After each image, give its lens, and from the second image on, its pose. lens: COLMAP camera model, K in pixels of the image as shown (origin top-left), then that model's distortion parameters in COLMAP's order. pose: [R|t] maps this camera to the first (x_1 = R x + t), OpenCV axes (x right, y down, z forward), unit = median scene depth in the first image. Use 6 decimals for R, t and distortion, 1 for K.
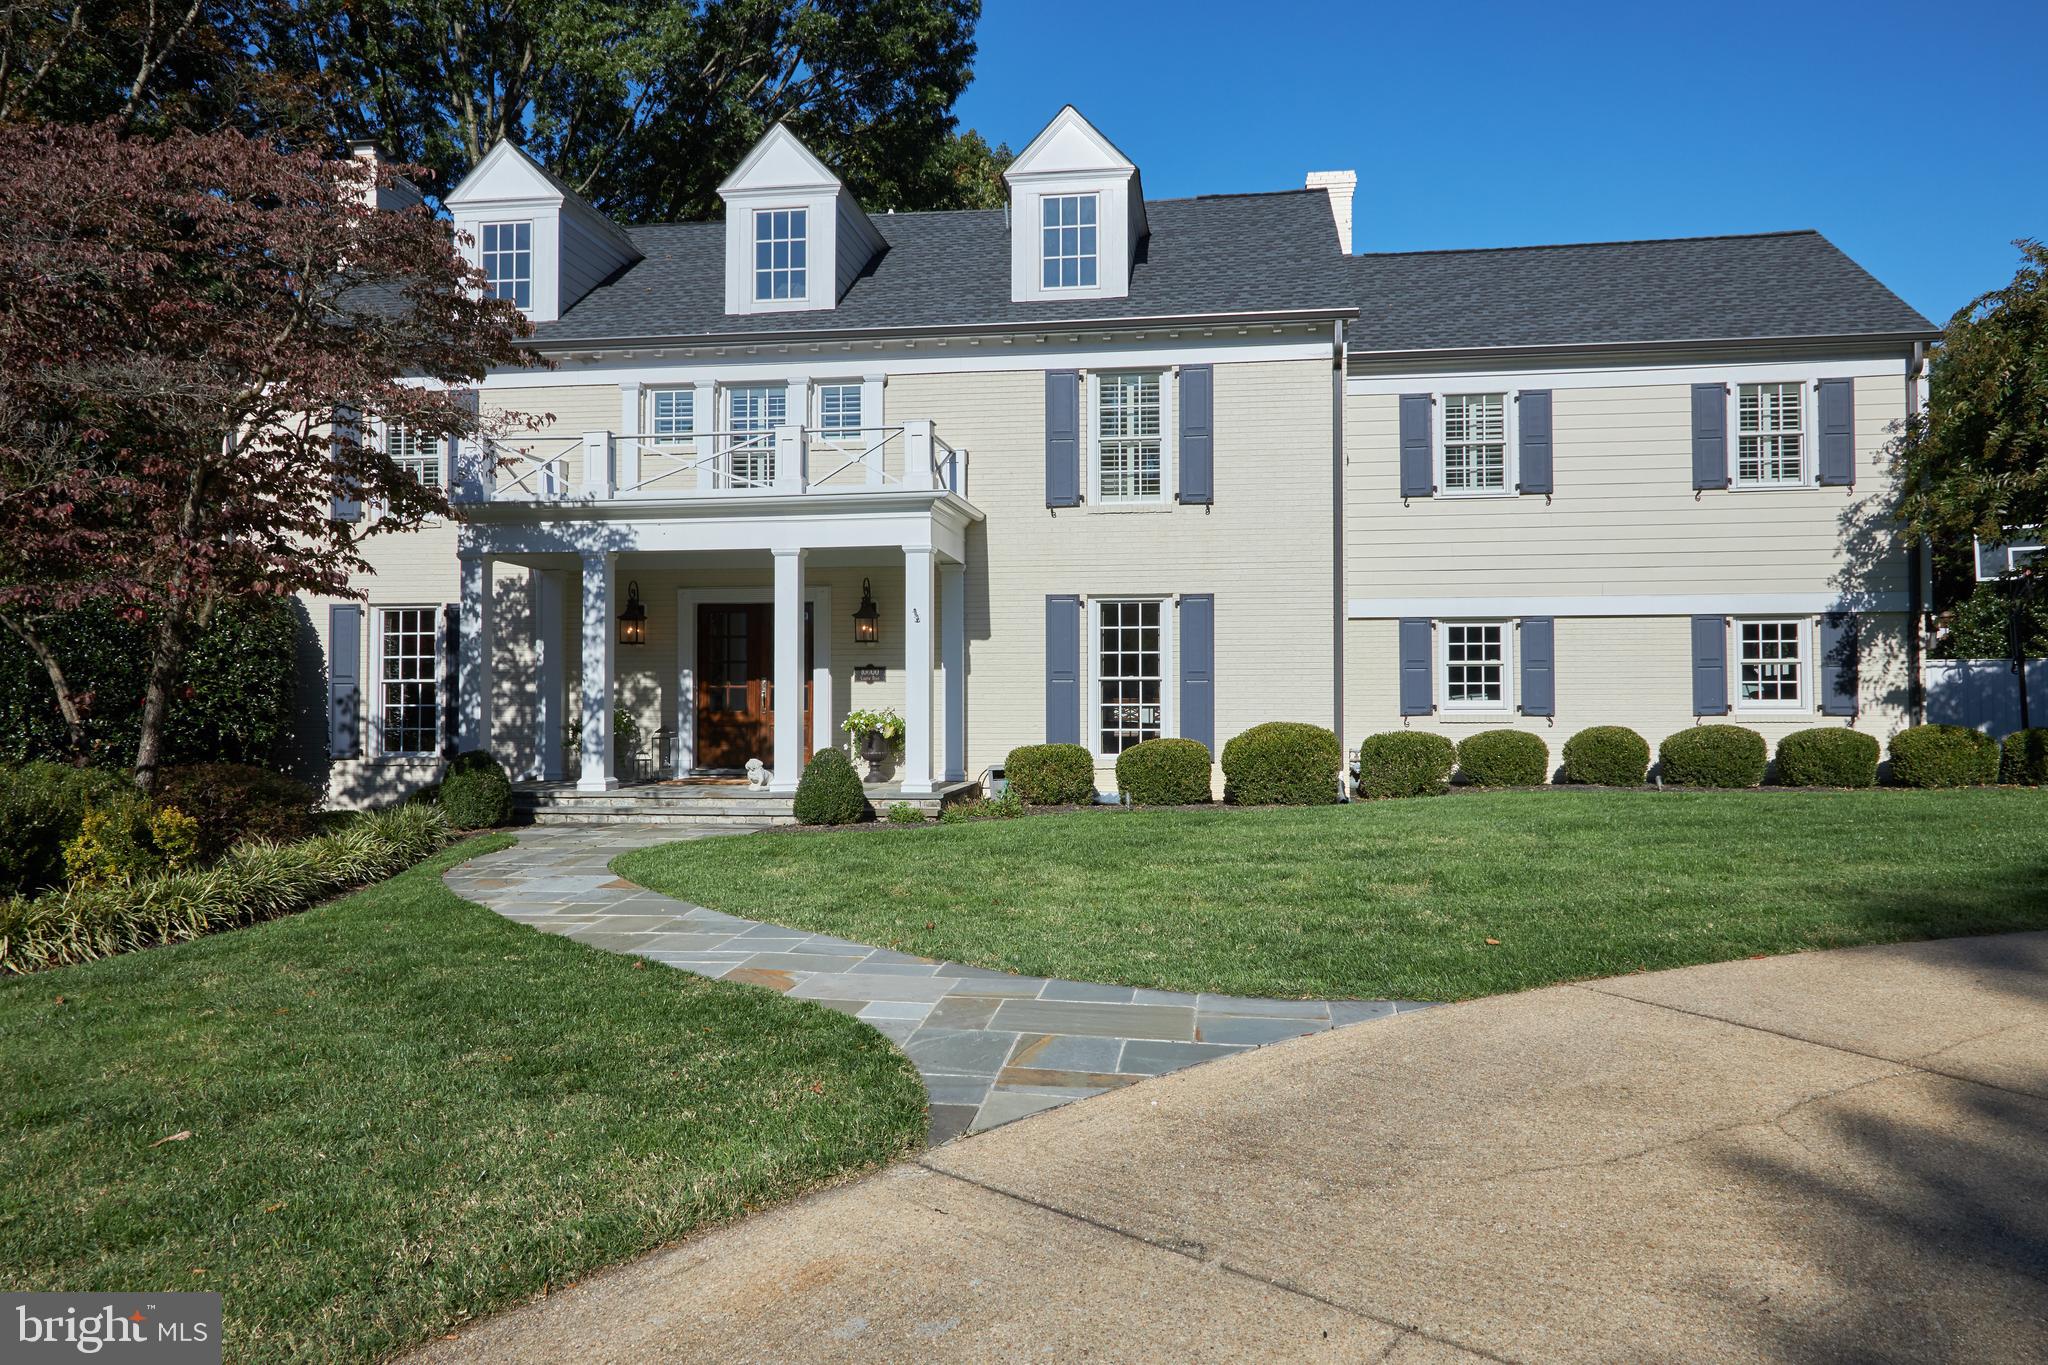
lens RADIAL K [[1457.9, 0, 1014.2], [0, 1457.9, 669.3], [0, 0, 1]] dist [0.039697, -0.031185]
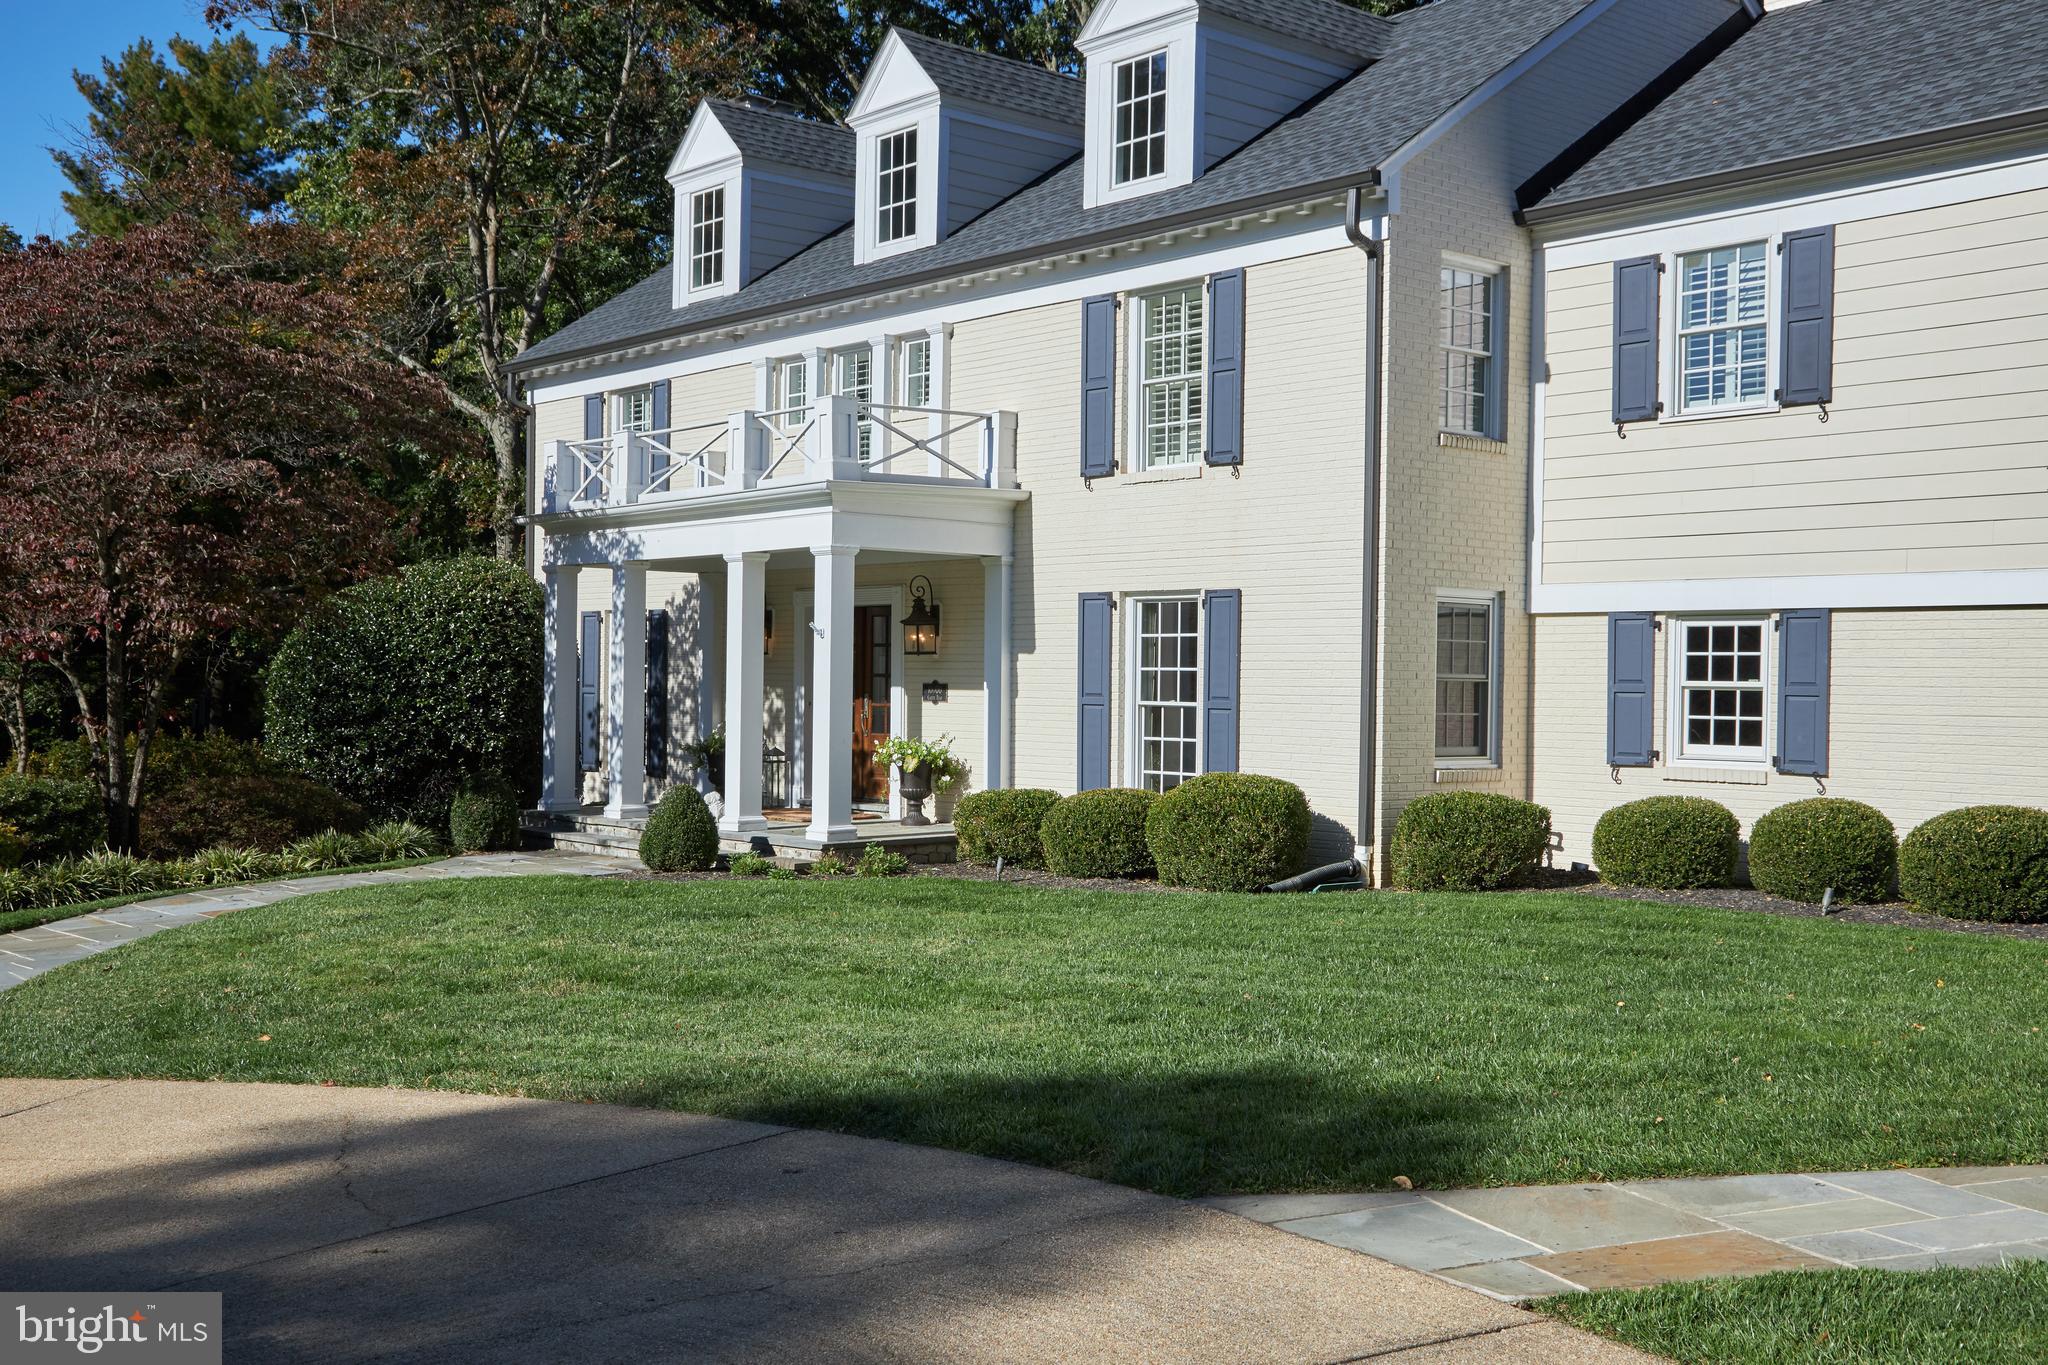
lens RADIAL K [[2107.2, 0, 1021.1], [0, 2107.2, 664.8], [0, 0, 1]] dist [0.054274, 0.000000]
pose [[0.754249, 0.005096, -0.656568, 0.704295], [0.008414, 0.999813, 0.017427, -0.032213], [0.656534, -0.018669, 0.754065, 0.138045]]
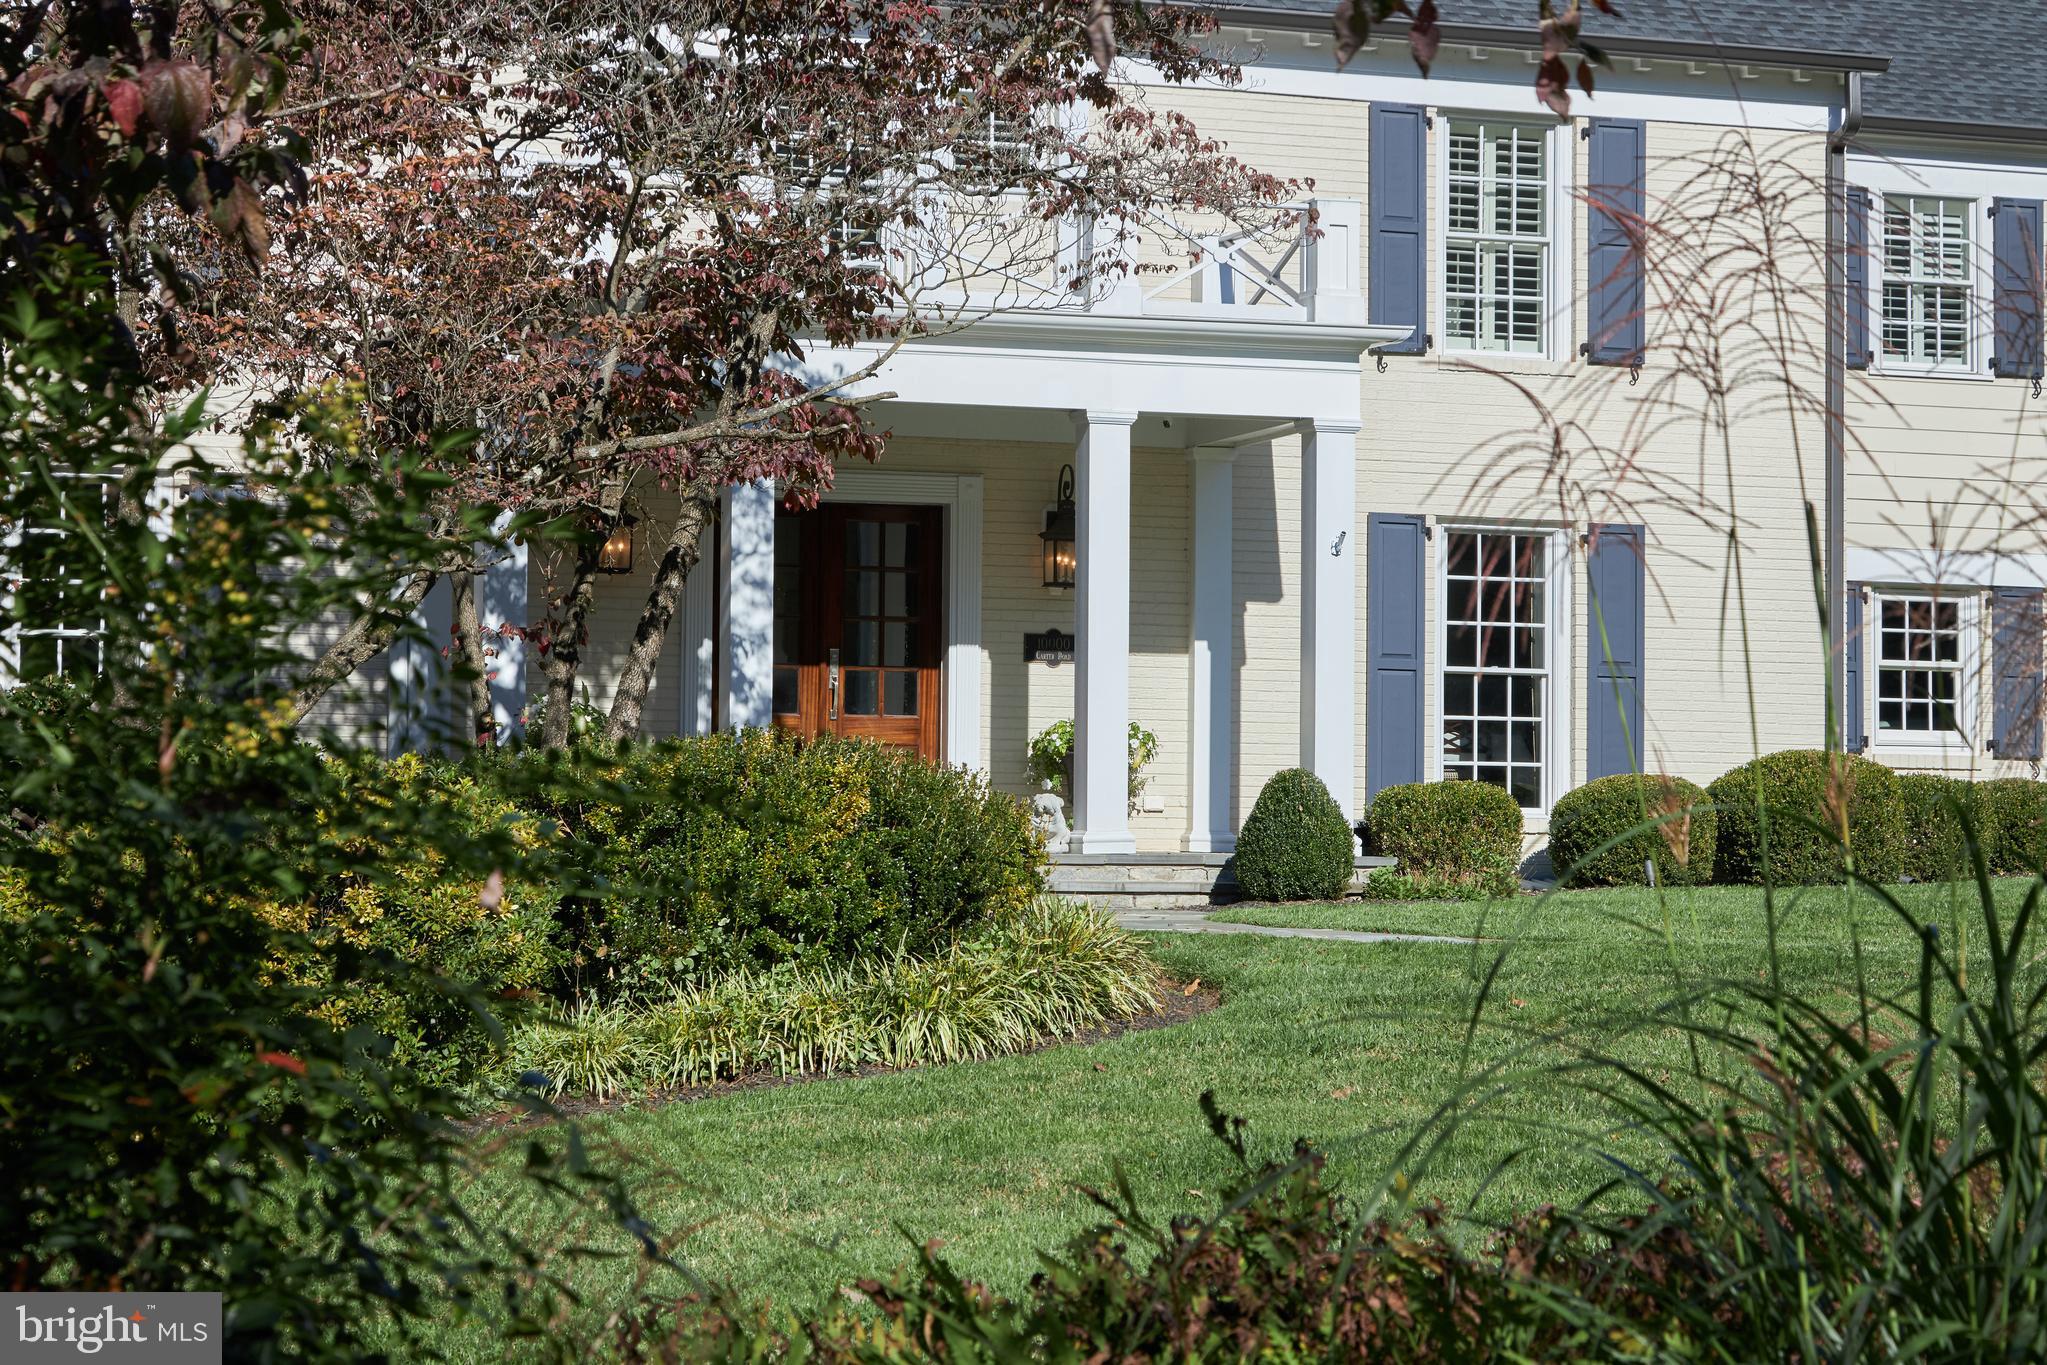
lens RADIAL K [[4874.0, 0, 1024.4], [0, 4874.0, 672.0], [0, 0, 1]] dist [-0.101770, 0.000000]
pose [[0.886410, 0.031250, 0.461845, -0.903940], [-0.024859, 0.999493, -0.019917, 0.046389], [-0.462234, 0.006174, 0.886737, -0.539093]]
